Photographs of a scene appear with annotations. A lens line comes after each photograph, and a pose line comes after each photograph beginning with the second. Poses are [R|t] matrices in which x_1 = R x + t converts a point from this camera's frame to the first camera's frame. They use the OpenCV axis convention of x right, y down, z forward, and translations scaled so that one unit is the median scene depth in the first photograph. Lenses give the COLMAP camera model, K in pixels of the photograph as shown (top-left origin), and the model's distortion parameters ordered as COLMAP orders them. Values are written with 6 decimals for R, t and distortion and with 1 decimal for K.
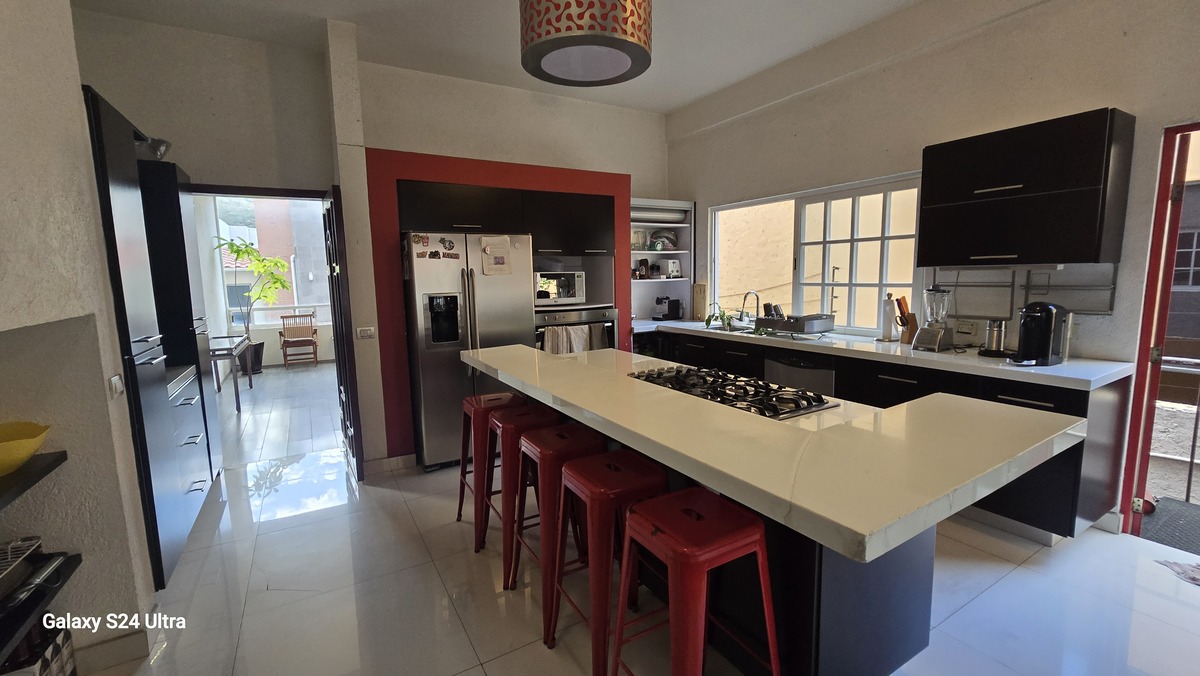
lens RADIAL K [[493.3, 0, 599.2], [0, 493.3, 334.4], [0, 0, 1]] dist [-0.004140, 0.000591]
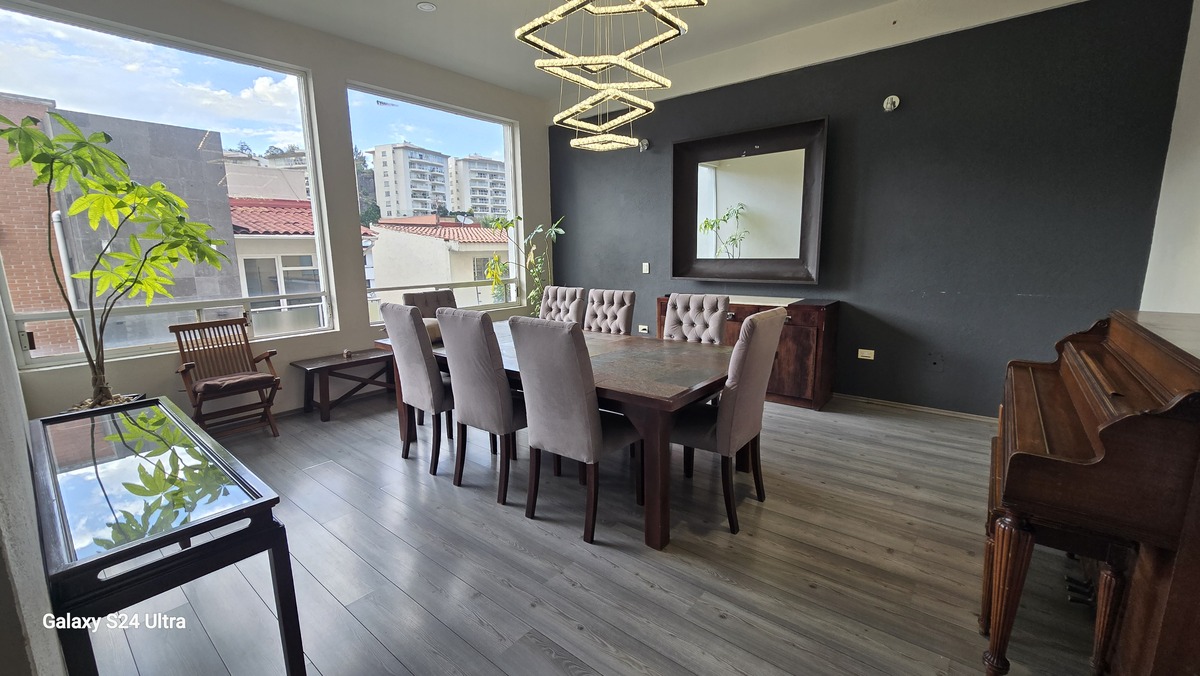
lens RADIAL K [[493.3, 0, 599.4], [0, 493.3, 338.9], [0, 0, 1]] dist [-0.004140, 0.000591]
pose [[0.938334, -0.049678, 0.342142, -0.449265], [0.035050, 0.998193, 0.048811, -0.034478], [-0.343948, -0.033809, 0.938380, 0.476363]]
